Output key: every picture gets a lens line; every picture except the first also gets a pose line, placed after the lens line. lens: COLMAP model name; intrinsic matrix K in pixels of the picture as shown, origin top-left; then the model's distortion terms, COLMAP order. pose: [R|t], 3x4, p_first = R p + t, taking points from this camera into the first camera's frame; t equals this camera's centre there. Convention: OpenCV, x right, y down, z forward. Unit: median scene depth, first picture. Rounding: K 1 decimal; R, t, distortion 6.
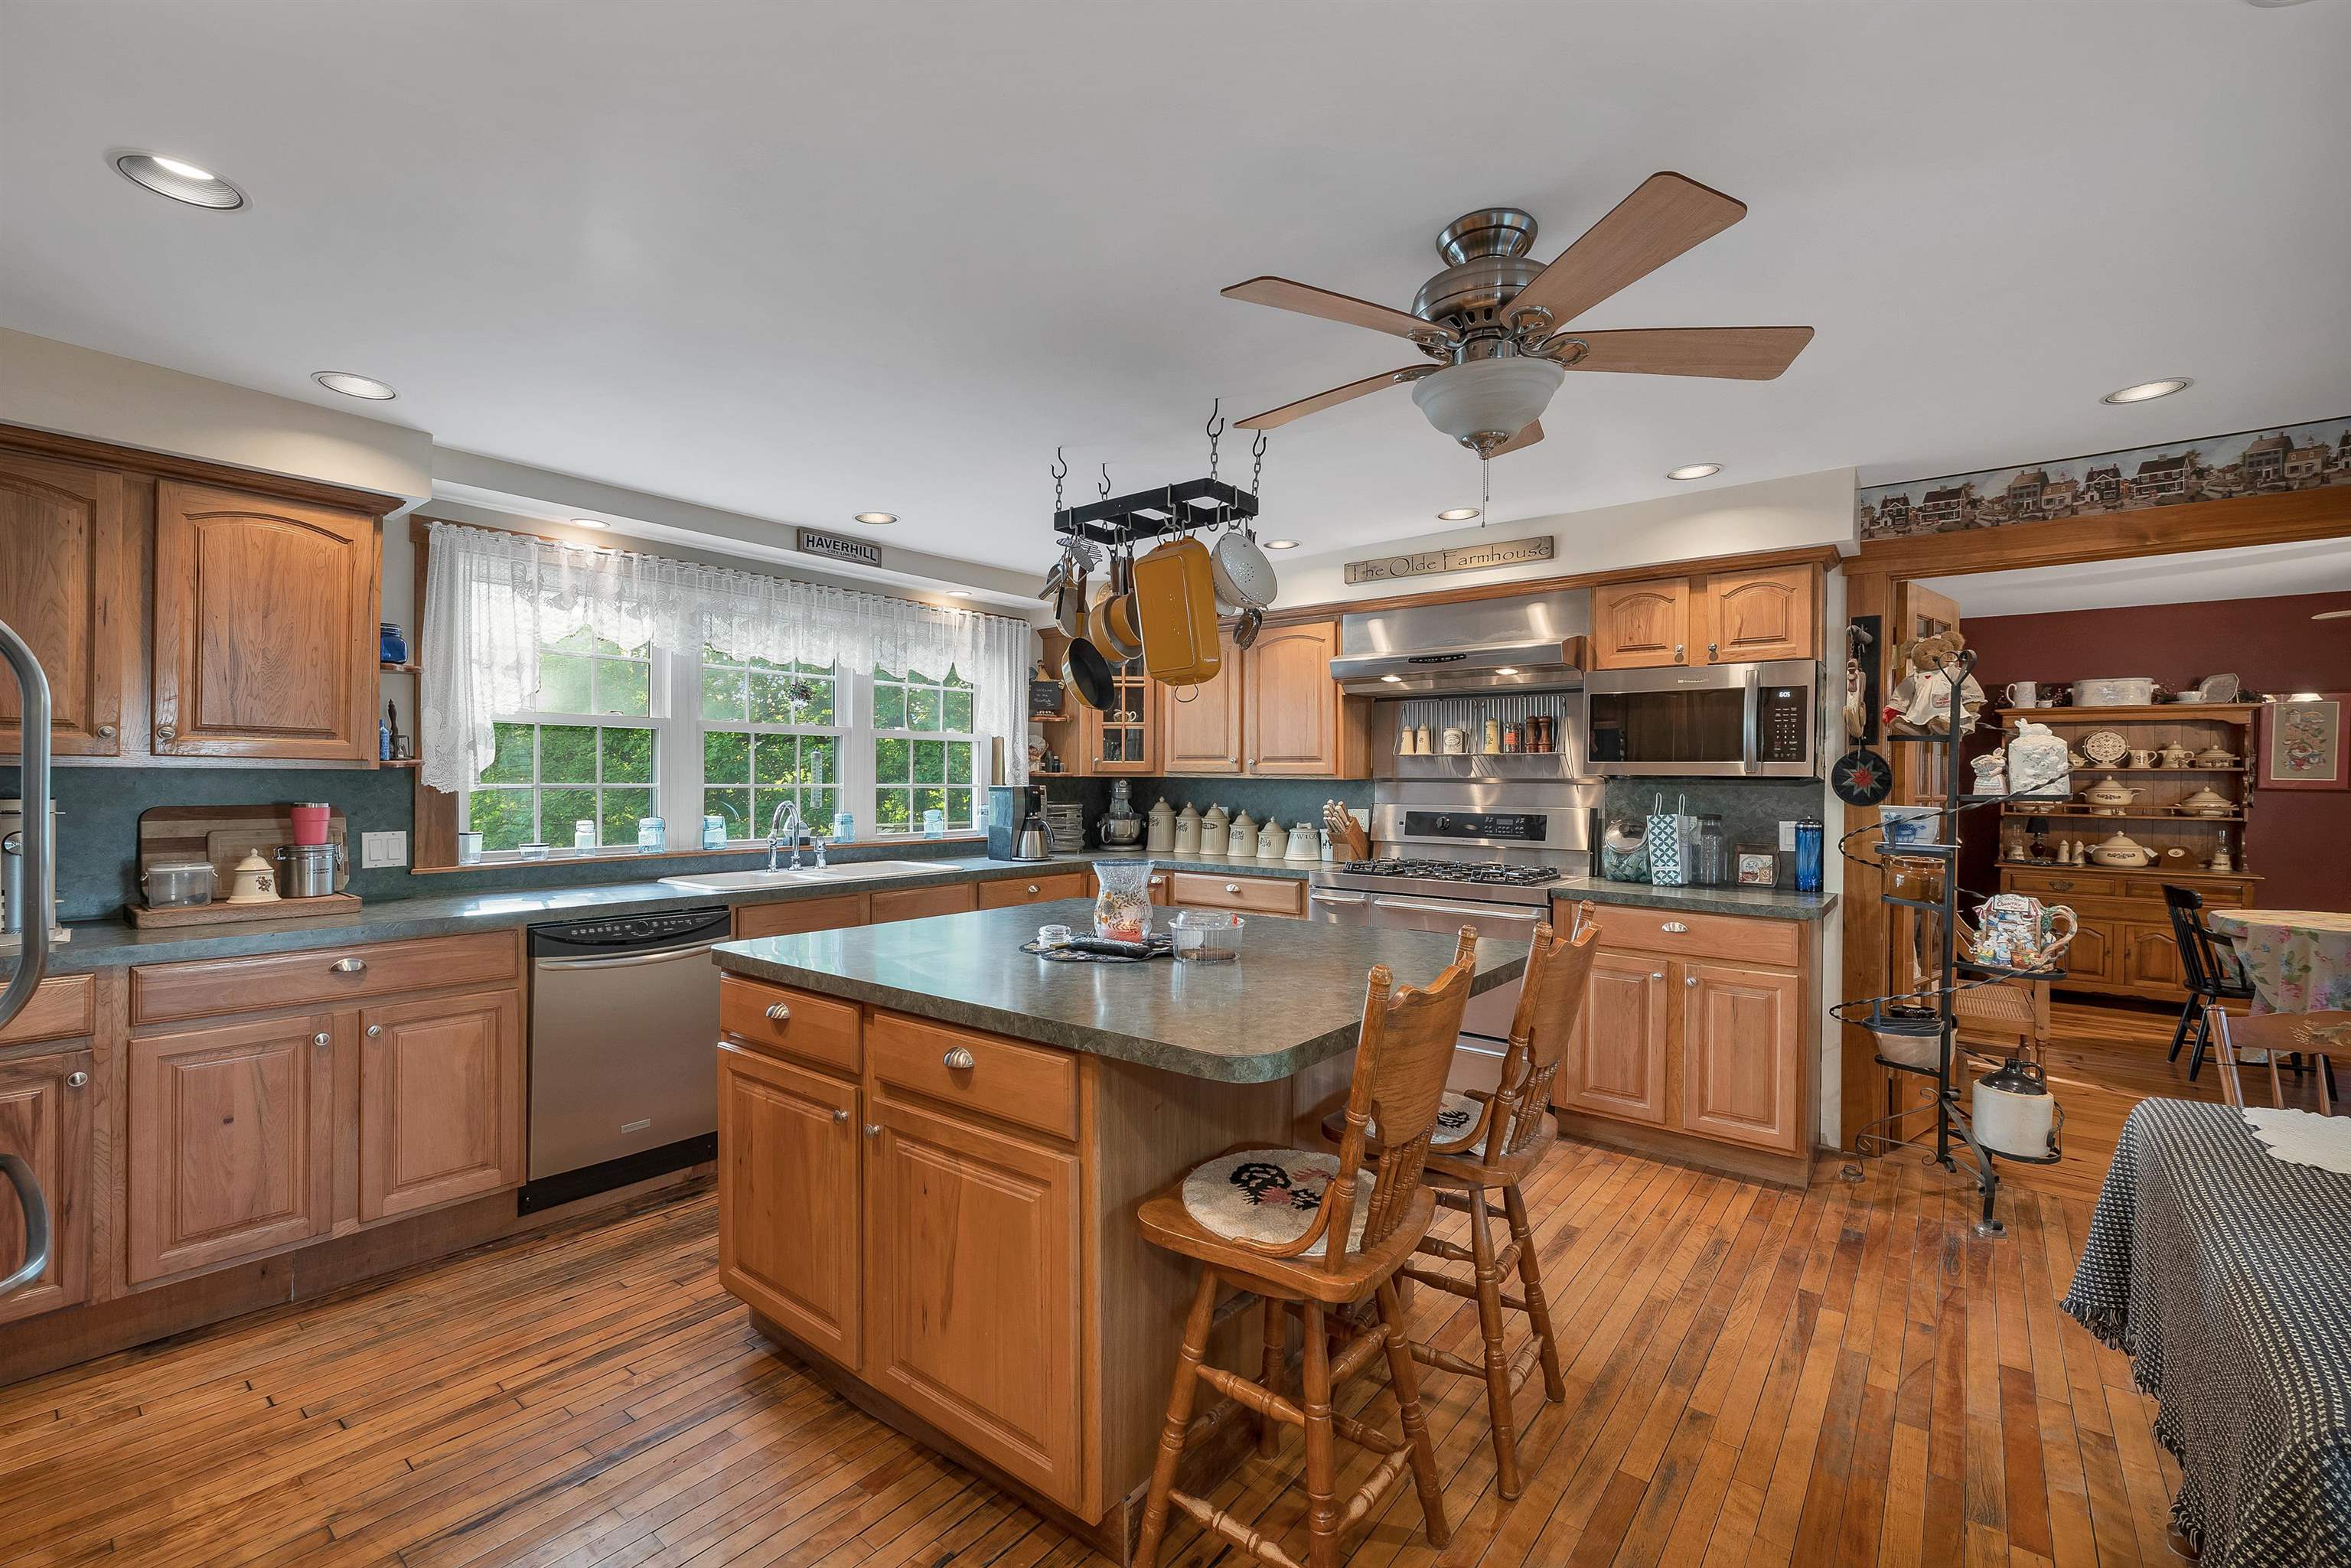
lens RADIAL K [[988.7, 0, 1165.7], [0, 988.7, 778.5], [0, 0, 1]] dist [0.001747, -0.001221]
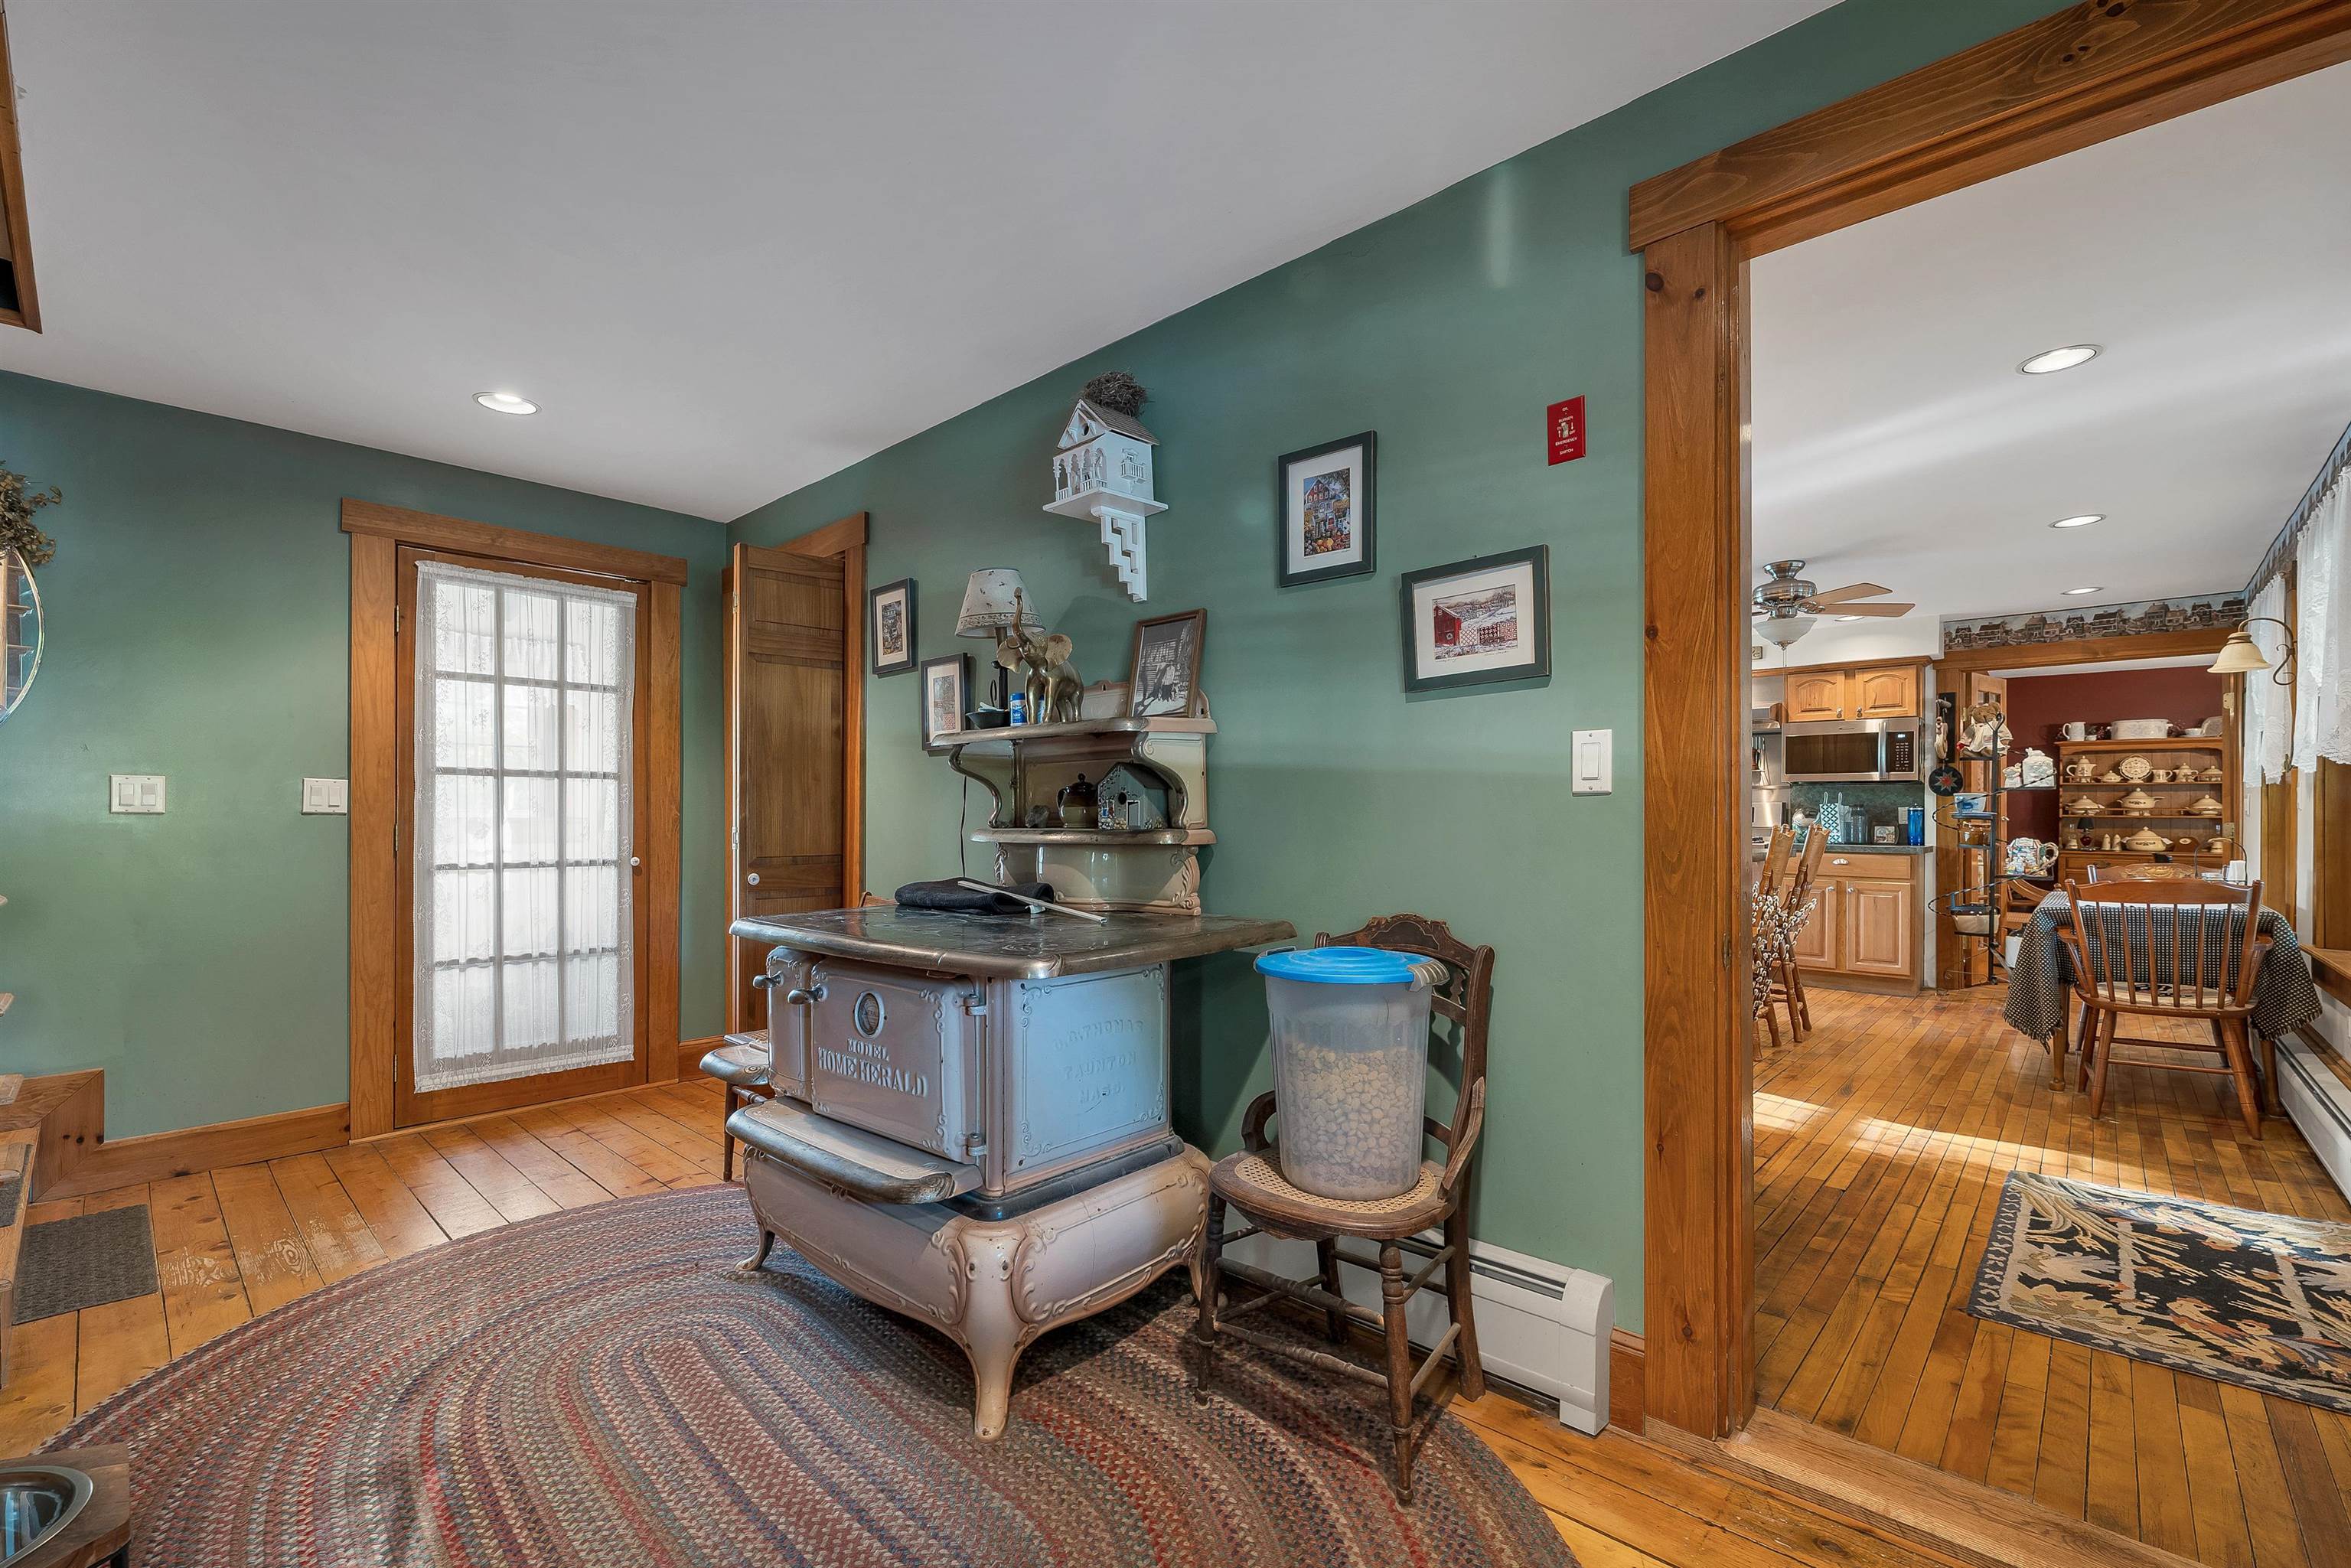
lens RADIAL K [[988.7, 0, 1177.4], [0, 988.7, 807.2], [0, 0, 1]] dist [0.001747, -0.001221]
pose [[0.997782, -0.003970, -0.066454, -0.581624], [0.003375, 0.999953, -0.009058, 0.058377], [0.066487, 0.008813, 0.997748, -0.901834]]
